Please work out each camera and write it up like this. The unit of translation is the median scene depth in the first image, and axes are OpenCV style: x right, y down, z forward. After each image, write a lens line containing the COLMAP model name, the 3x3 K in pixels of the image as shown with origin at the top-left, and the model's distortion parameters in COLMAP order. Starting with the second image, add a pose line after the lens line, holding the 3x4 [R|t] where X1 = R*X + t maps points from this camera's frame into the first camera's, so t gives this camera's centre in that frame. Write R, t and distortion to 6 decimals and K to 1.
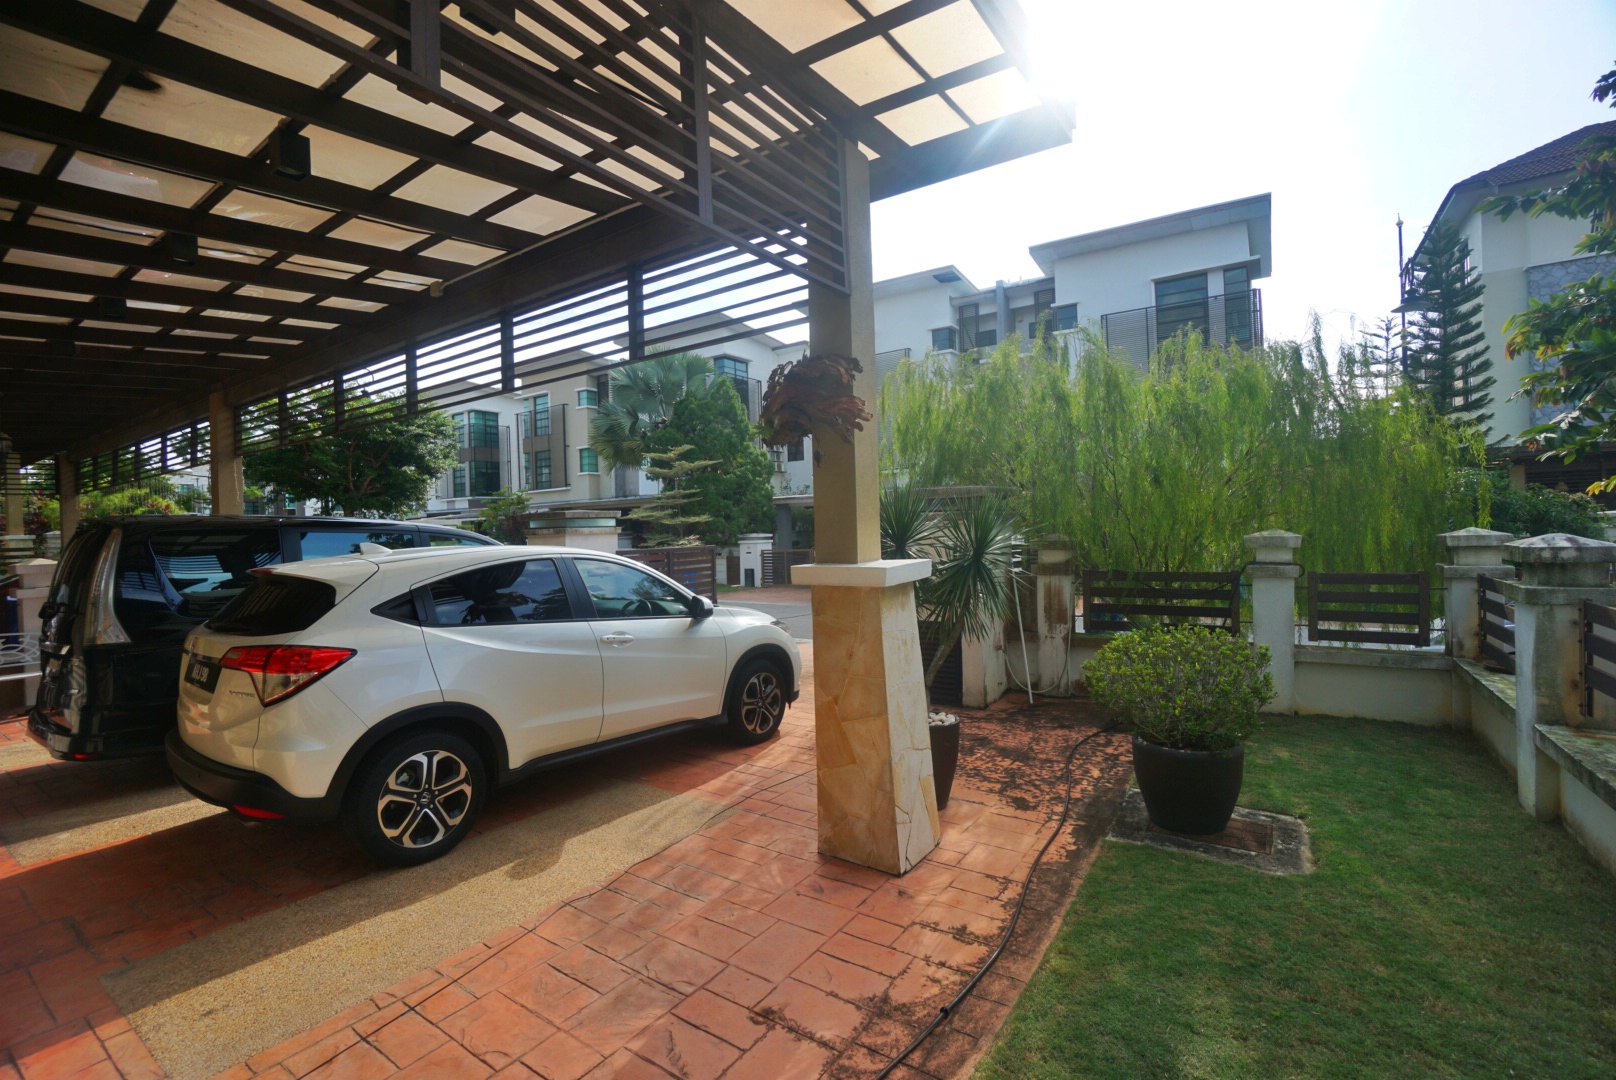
lens RADIAL K [[668.8, 0, 808.0], [0, 668.8, 540.0], [0, 0, 1]] dist [-0.002136, 0.000035]
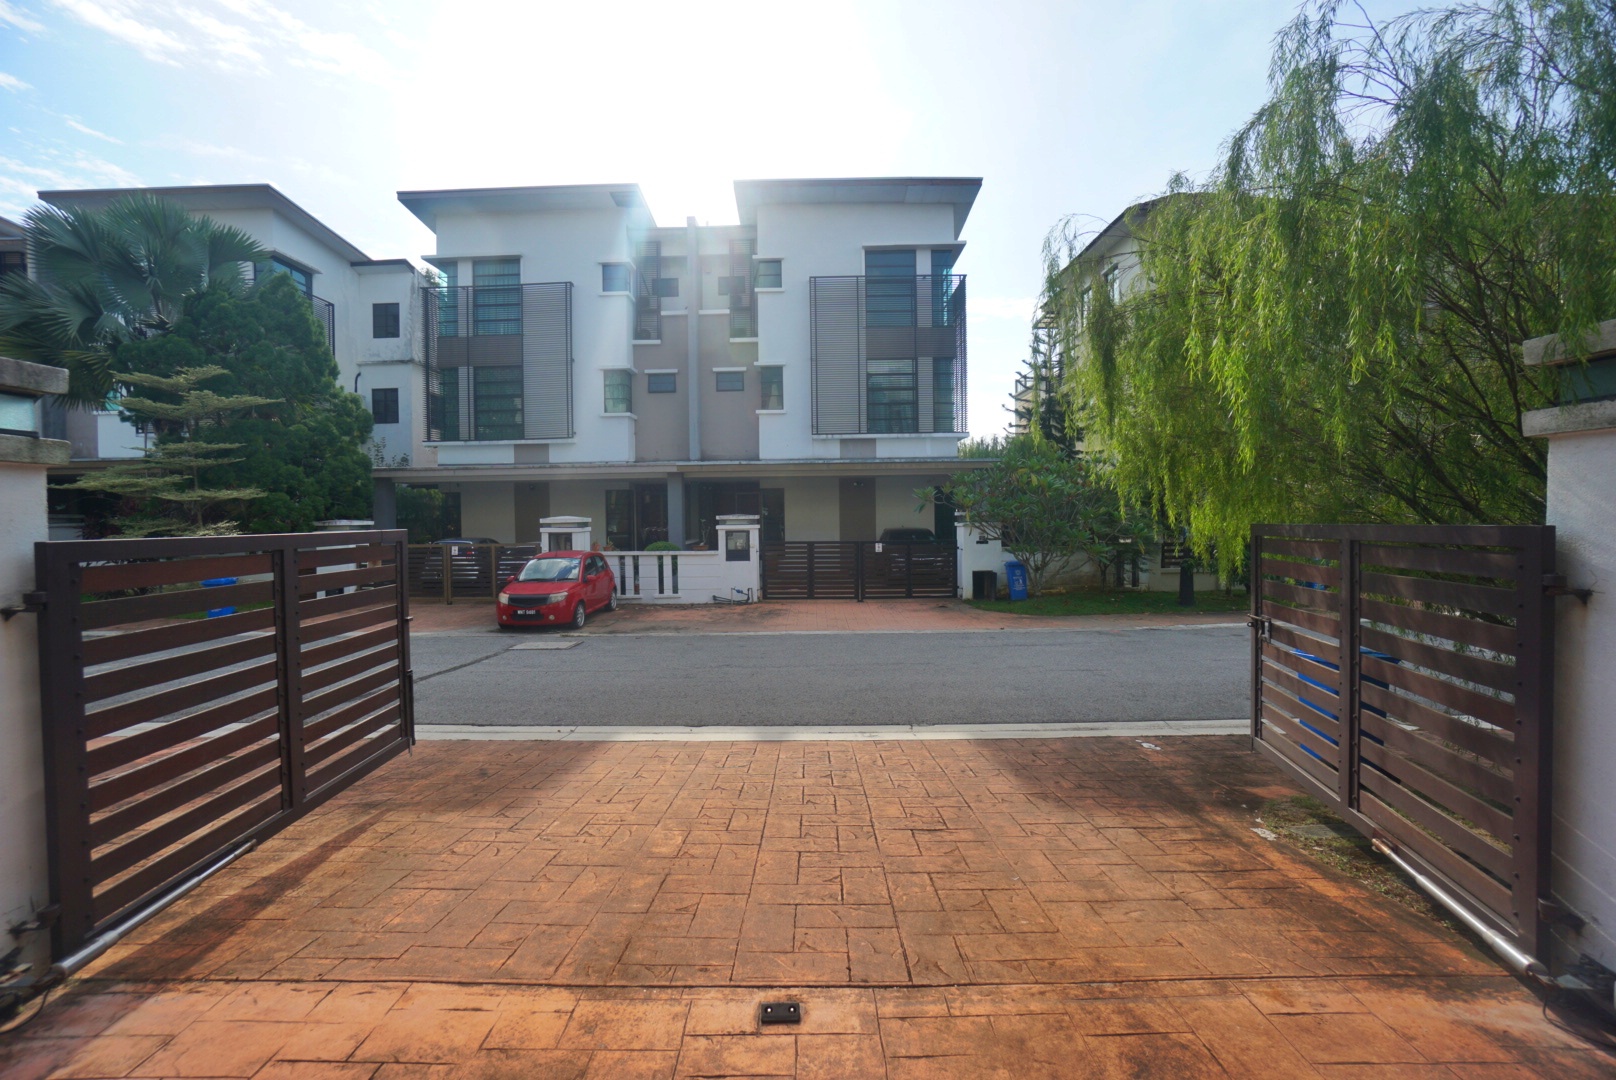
lens RADIAL K [[712.1, 0, 807.5], [0, 712.1, 523.0], [0, 0, 1]] dist [-0.008605, 0.000754]
pose [[0.853651, 0.003795, 0.520831, -0.057248], [0.002228, 0.999938, -0.010938, 0.002644], [-0.520840, 0.010498, 0.853590, 0.193517]]
